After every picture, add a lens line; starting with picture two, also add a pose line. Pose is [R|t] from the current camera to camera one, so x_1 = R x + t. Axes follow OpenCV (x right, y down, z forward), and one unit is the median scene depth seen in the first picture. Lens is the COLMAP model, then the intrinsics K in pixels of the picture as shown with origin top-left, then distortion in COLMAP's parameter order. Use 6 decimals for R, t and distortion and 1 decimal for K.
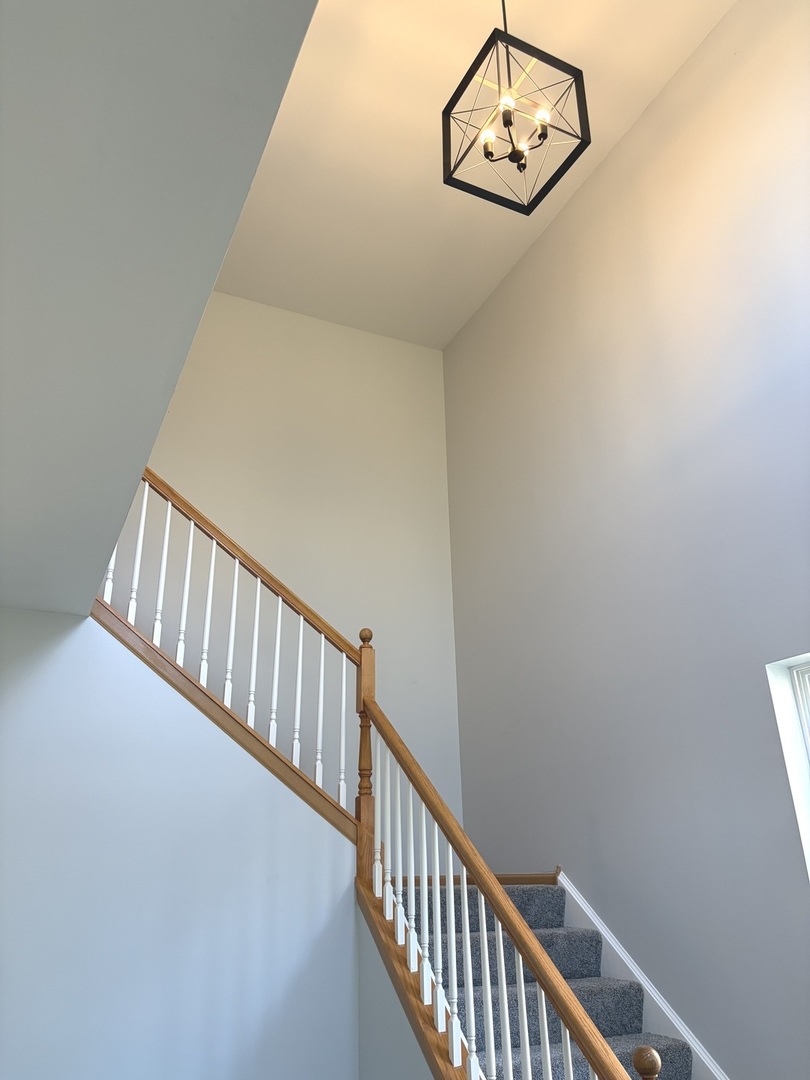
lens RADIAL K [[818.5, 0, 407.0], [0, 818.5, 537.8], [0, 0, 1]] dist [0.053668, -0.063696]
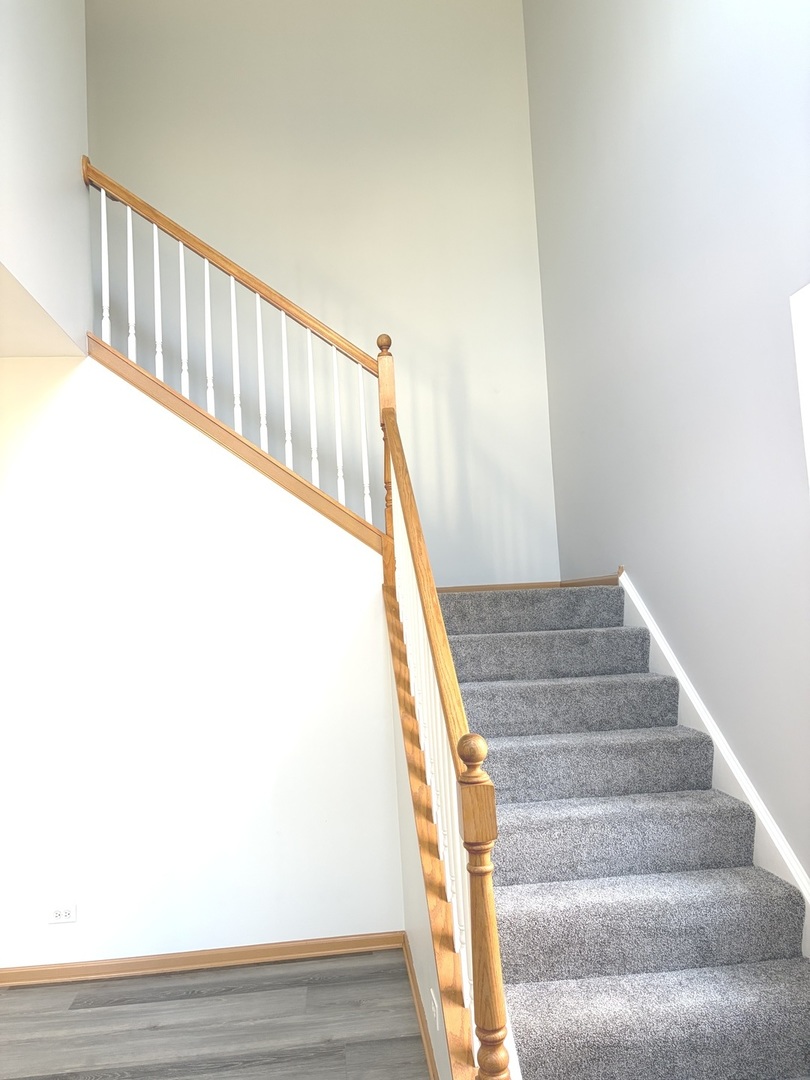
lens RADIAL K [[818.5, 0, 404.4], [0, 818.5, 536.7], [0, 0, 1]] dist [0.053668, -0.063696]
pose [[0.942408, -0.056145, -0.329718, 0.277504], [0.155398, 0.946448, 0.282999, 0.073359], [0.296172, -0.317938, 0.900665, 0.119655]]
